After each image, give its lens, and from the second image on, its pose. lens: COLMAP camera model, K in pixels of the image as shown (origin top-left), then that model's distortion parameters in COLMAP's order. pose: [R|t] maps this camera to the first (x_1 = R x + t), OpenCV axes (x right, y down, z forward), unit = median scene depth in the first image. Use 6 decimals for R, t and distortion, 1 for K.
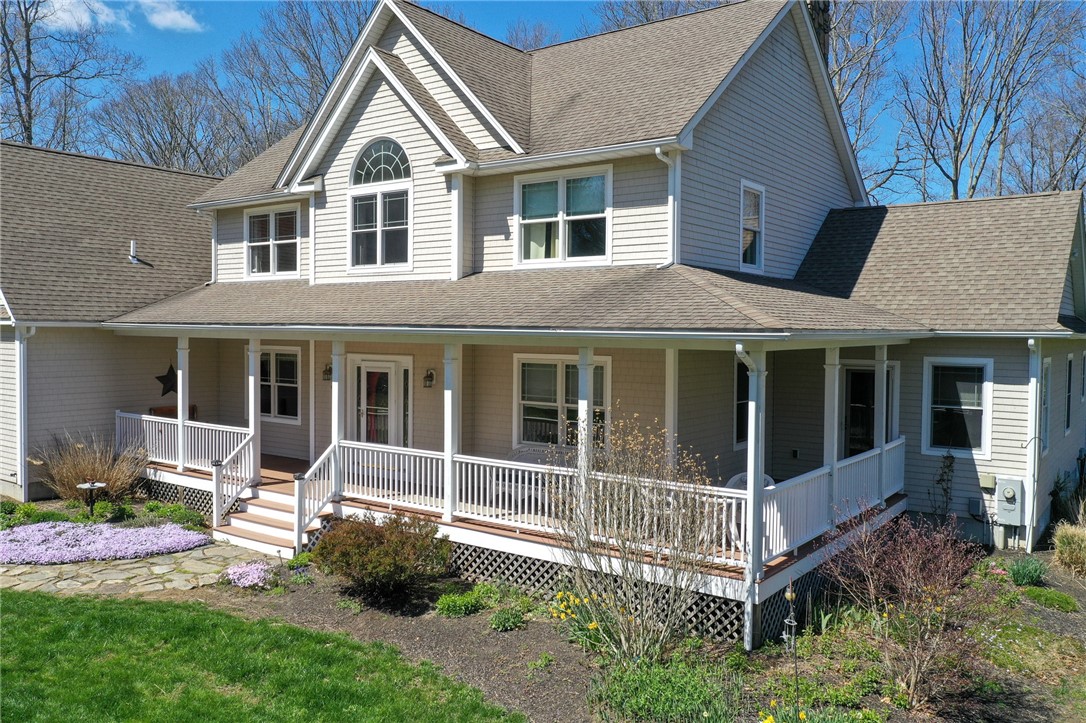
lens RADIAL K [[858.2, 0, 543.0], [0, 858.2, 361.5], [0, 0, 1]] dist [0.003038, 0.014583]
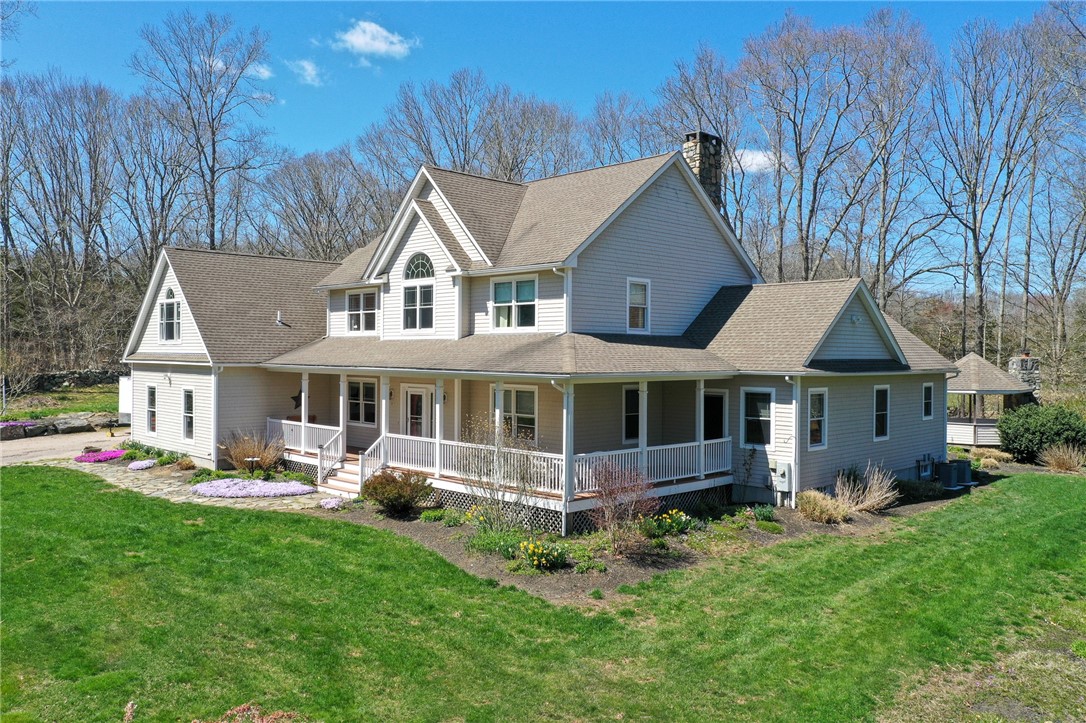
lens RADIAL K [[858.2, 0, 543.0], [0, 858.2, 361.5], [0, 0, 1]] dist [0.003038, 0.014583]
pose [[0.987281, -0.000293, -0.158983, 0.315867], [-0.004653, 0.999517, -0.030738, -0.001446], [0.158915, 0.031087, 0.986803, -0.597387]]
